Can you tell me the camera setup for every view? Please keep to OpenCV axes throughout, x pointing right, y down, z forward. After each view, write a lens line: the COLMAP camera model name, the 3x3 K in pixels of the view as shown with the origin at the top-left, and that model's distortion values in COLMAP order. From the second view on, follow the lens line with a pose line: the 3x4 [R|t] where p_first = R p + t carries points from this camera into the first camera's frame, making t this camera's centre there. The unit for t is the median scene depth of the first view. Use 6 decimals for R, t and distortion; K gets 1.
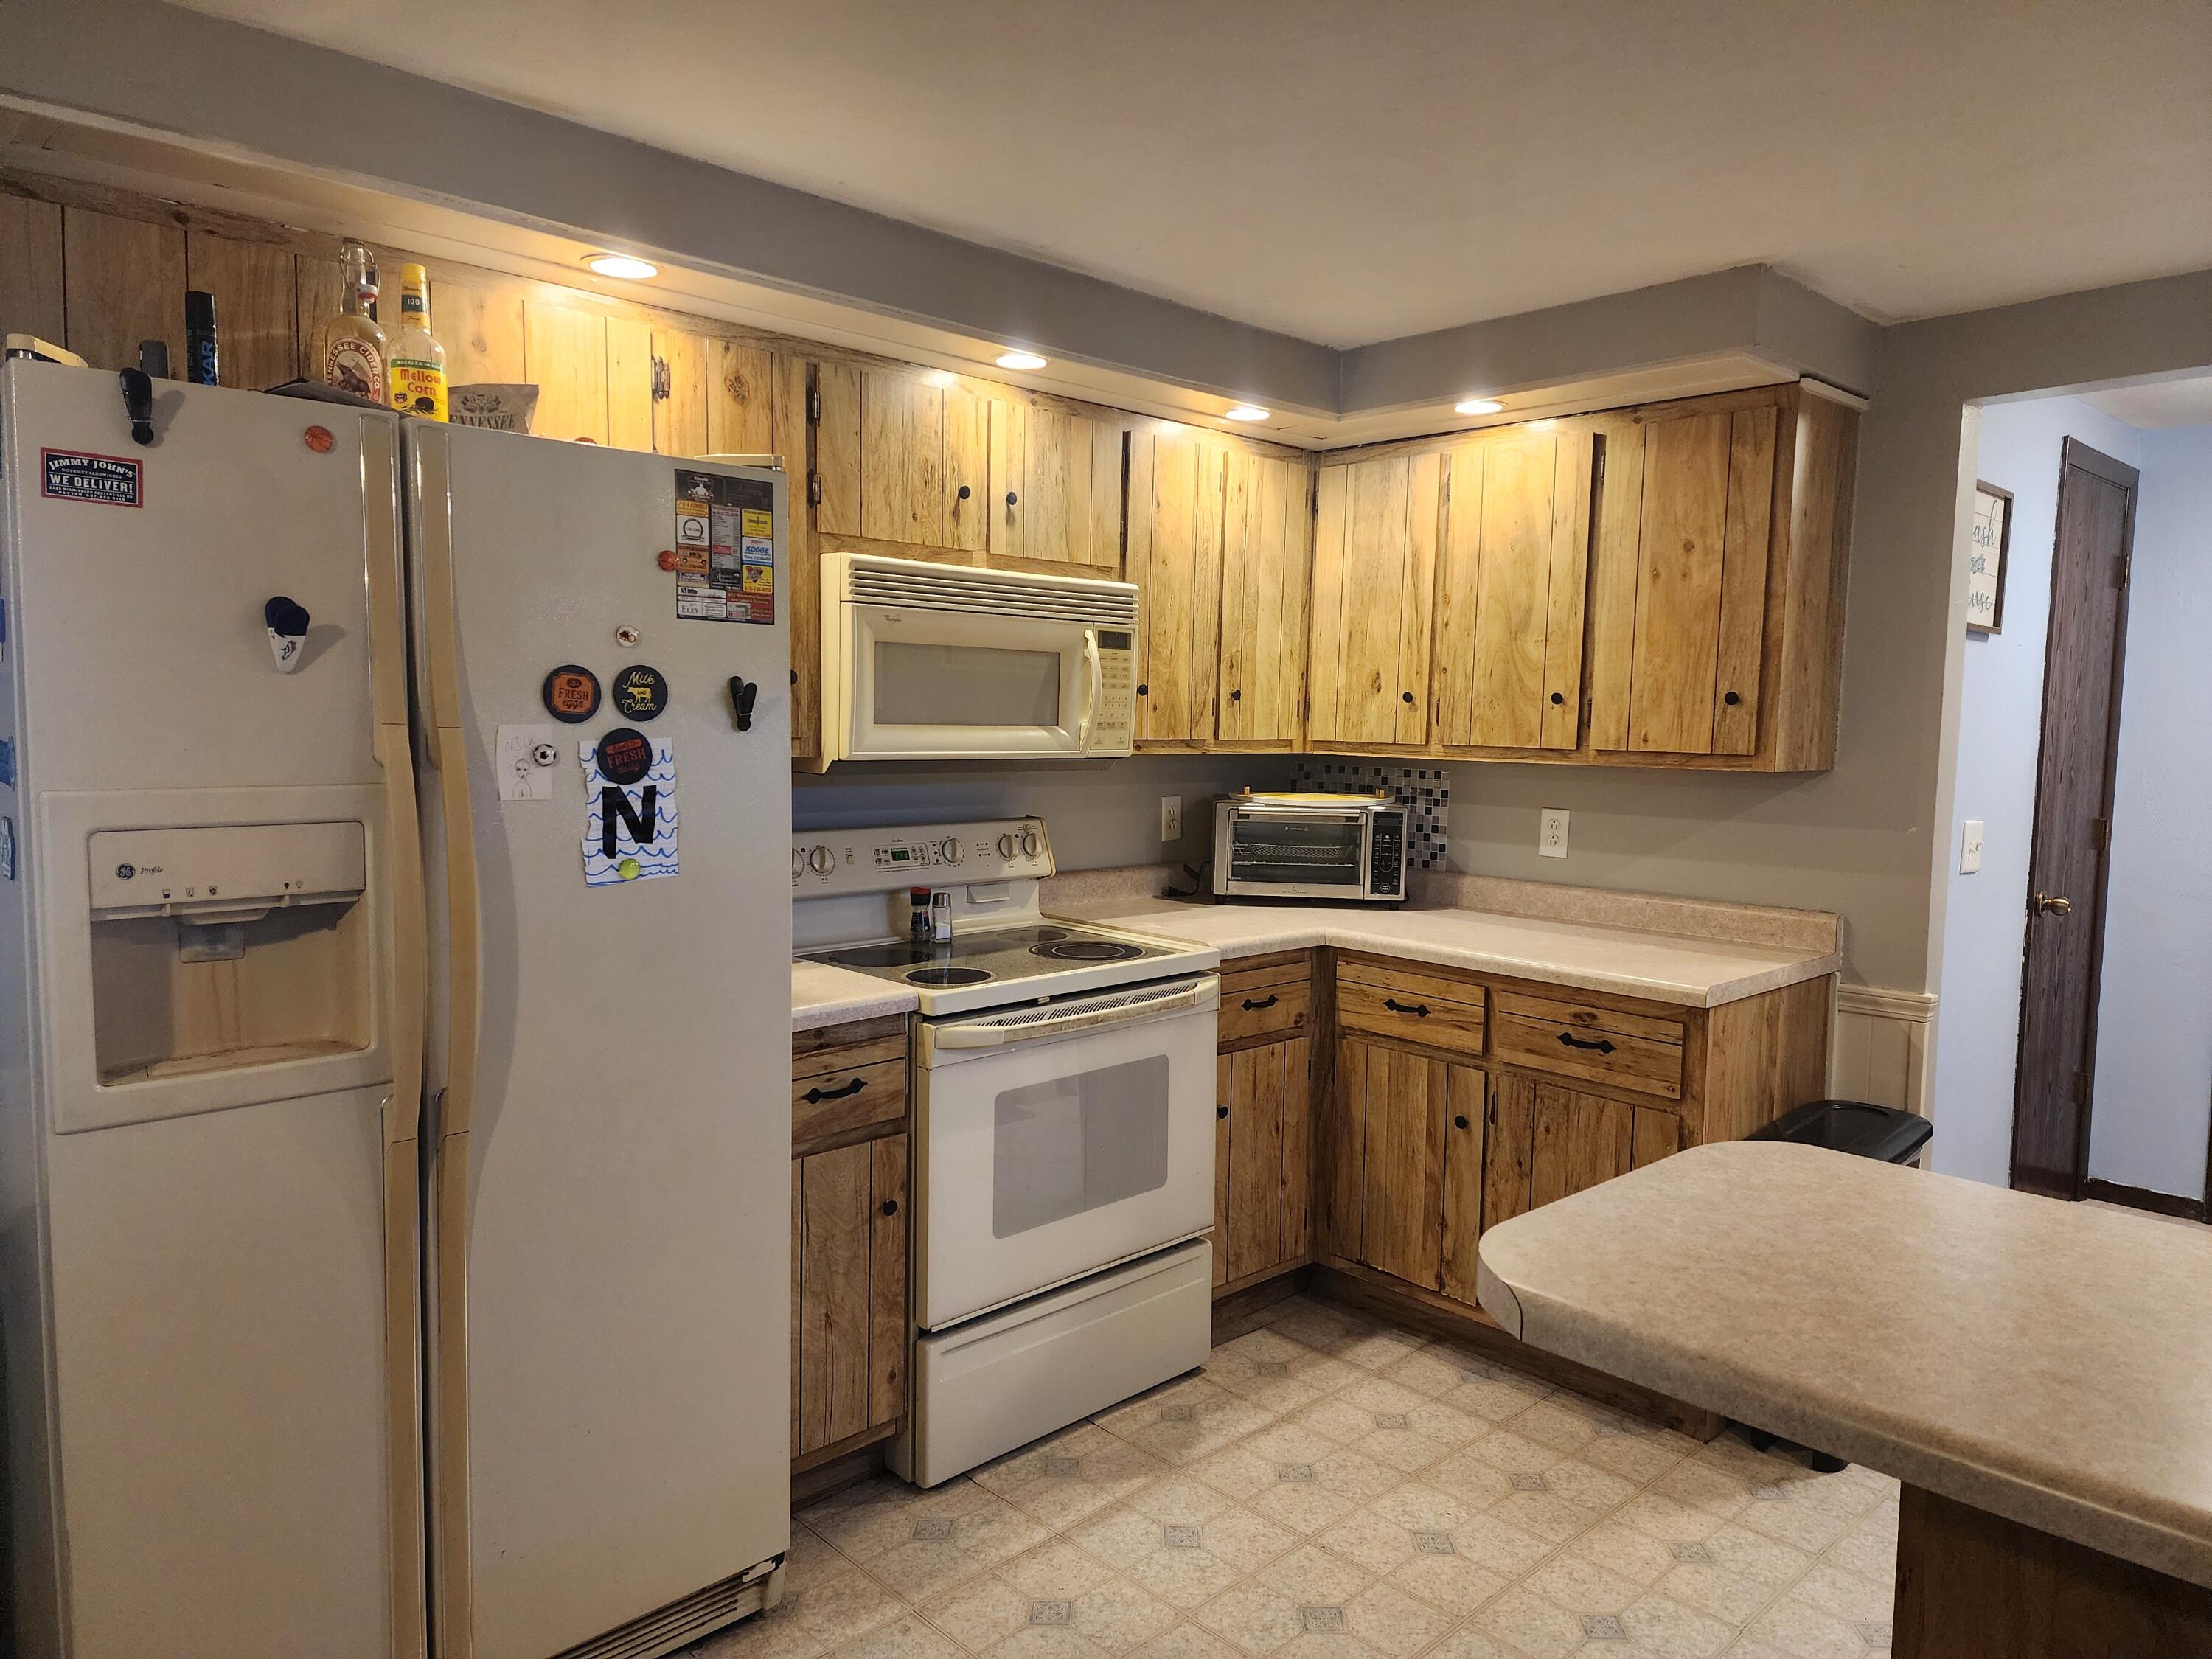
lens RADIAL K [[1459.8, 0, 1106.8], [0, 1459.8, 836.5], [0, 0, 1]] dist [0.038176, -0.031402]
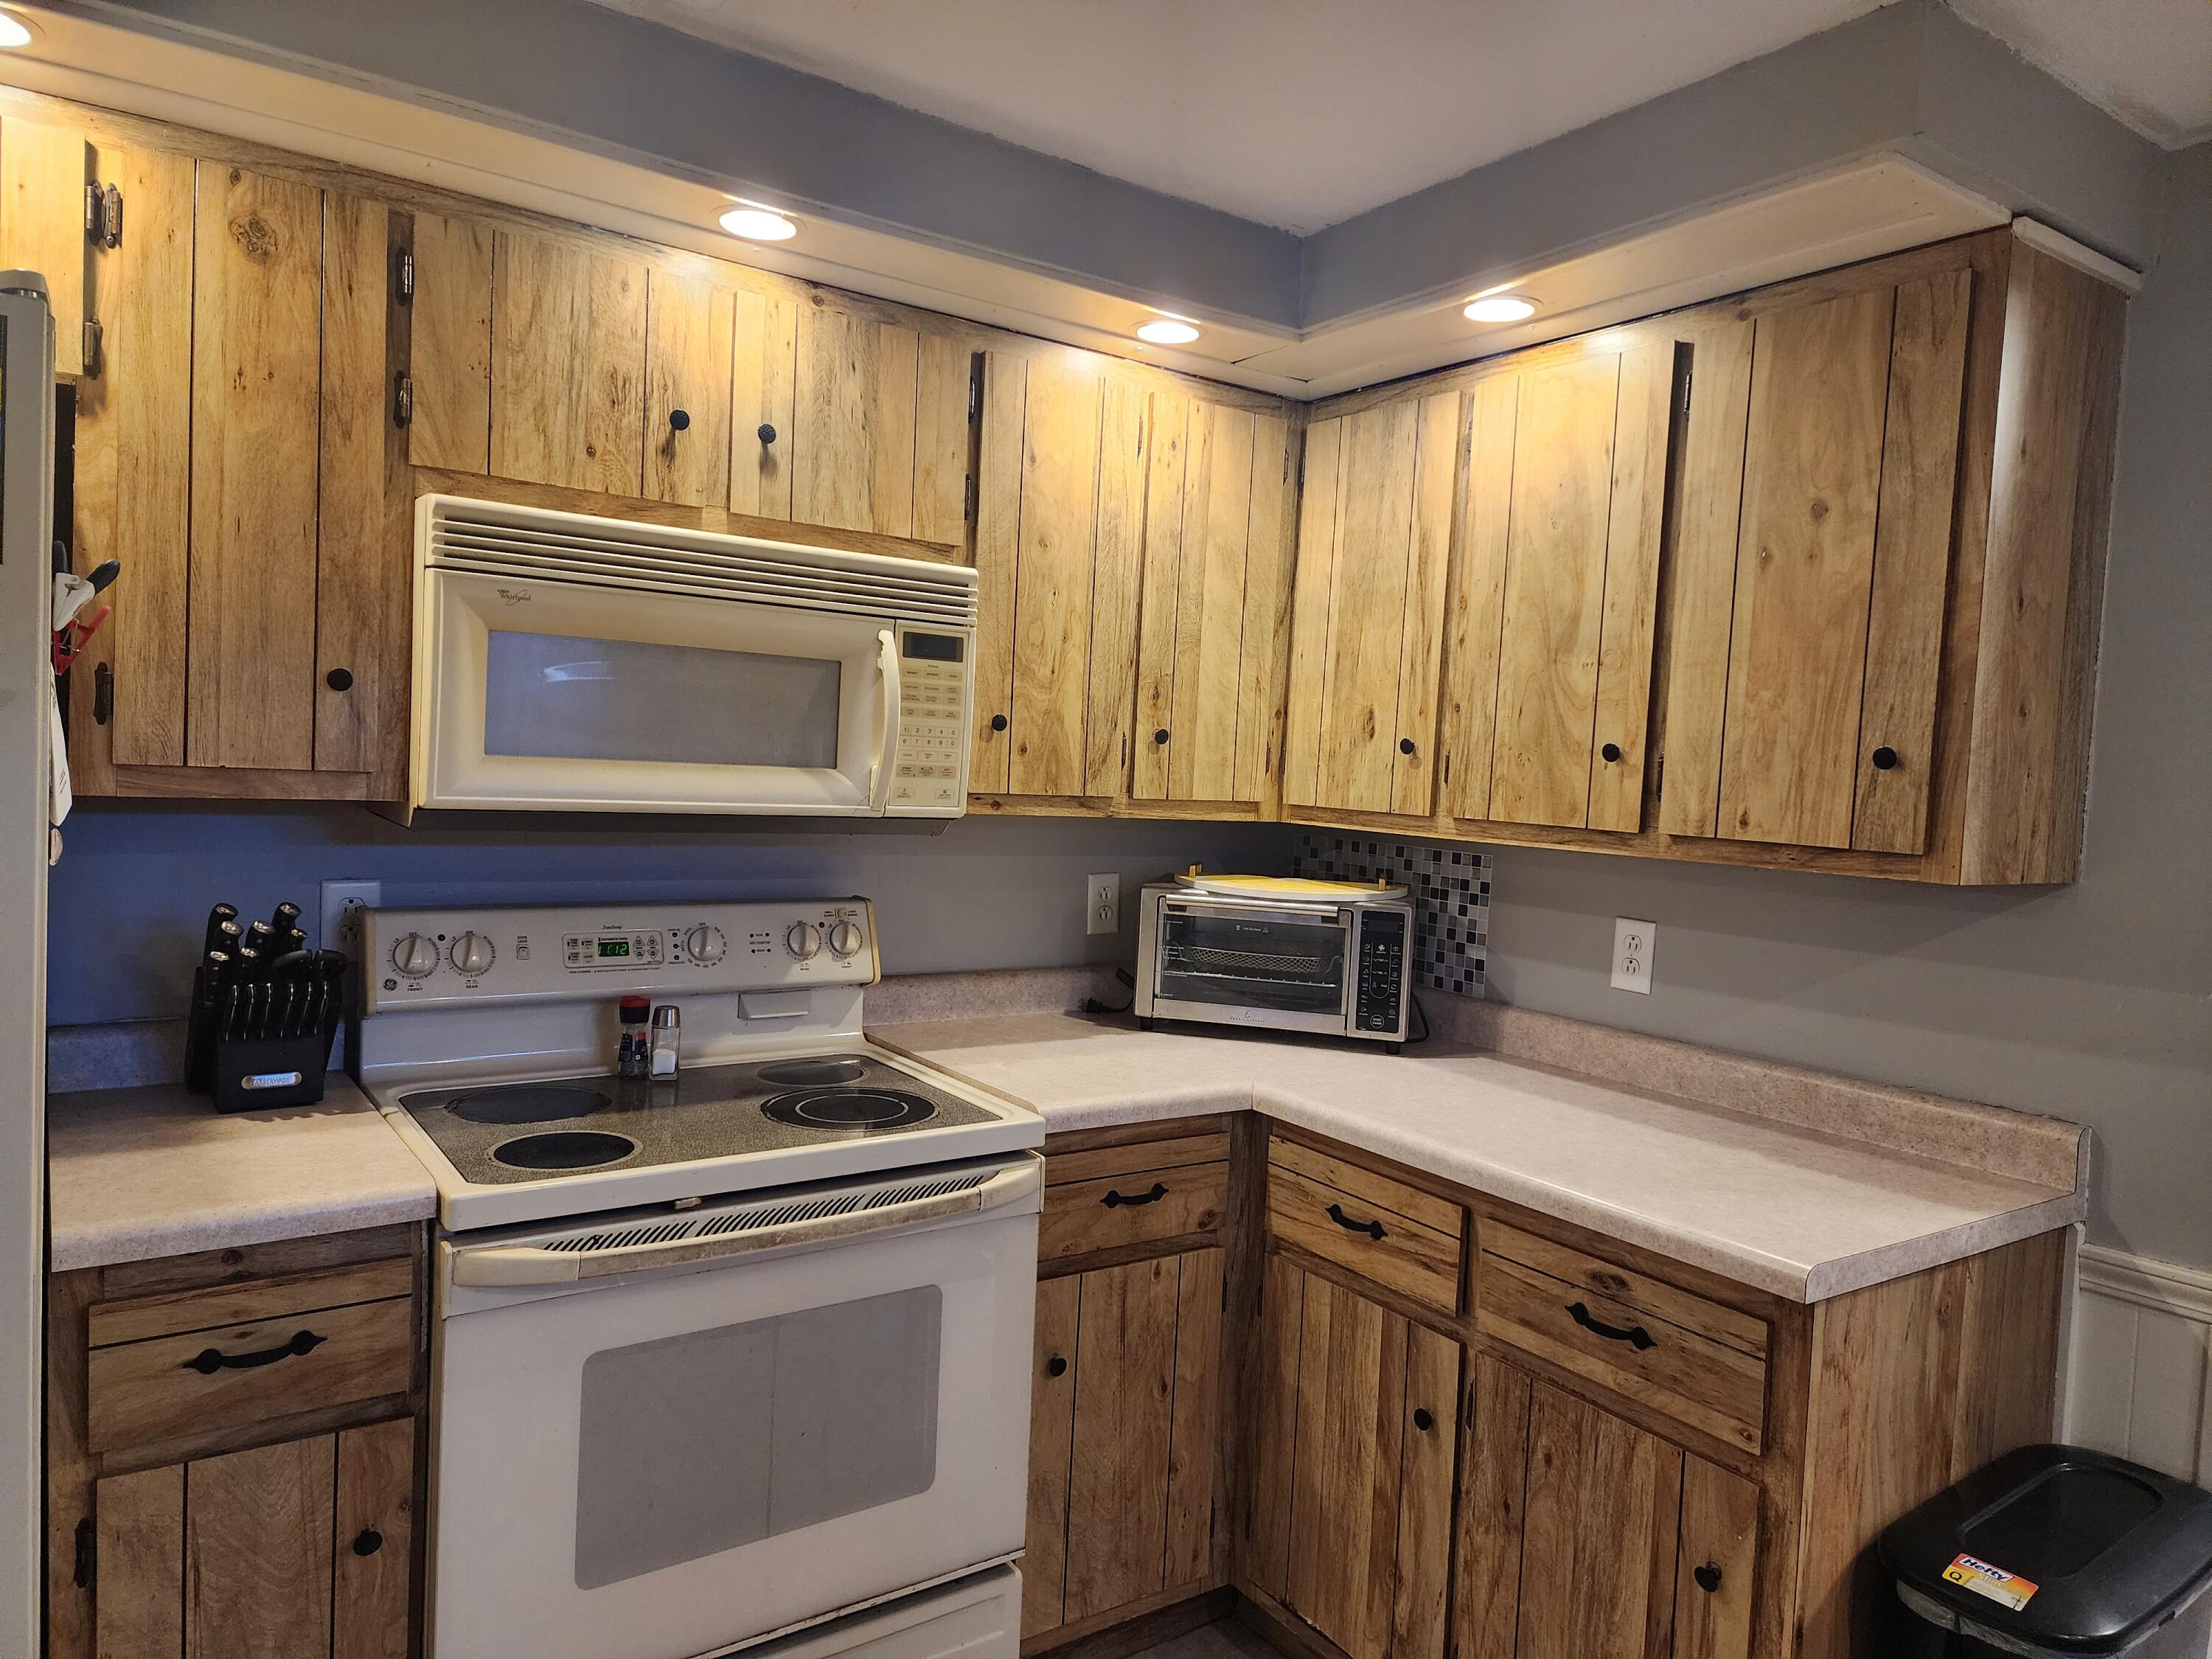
lens RADIAL K [[1459.8, 0, 1112.5], [0, 1459.8, 821.7], [0, 0, 1]] dist [0.038176, -0.031402]
pose [[0.987824, 0.036035, -0.151345, 0.199420], [-0.043378, 0.998022, -0.045499, -0.026438], [0.149406, 0.051510, 0.987433, 0.350881]]
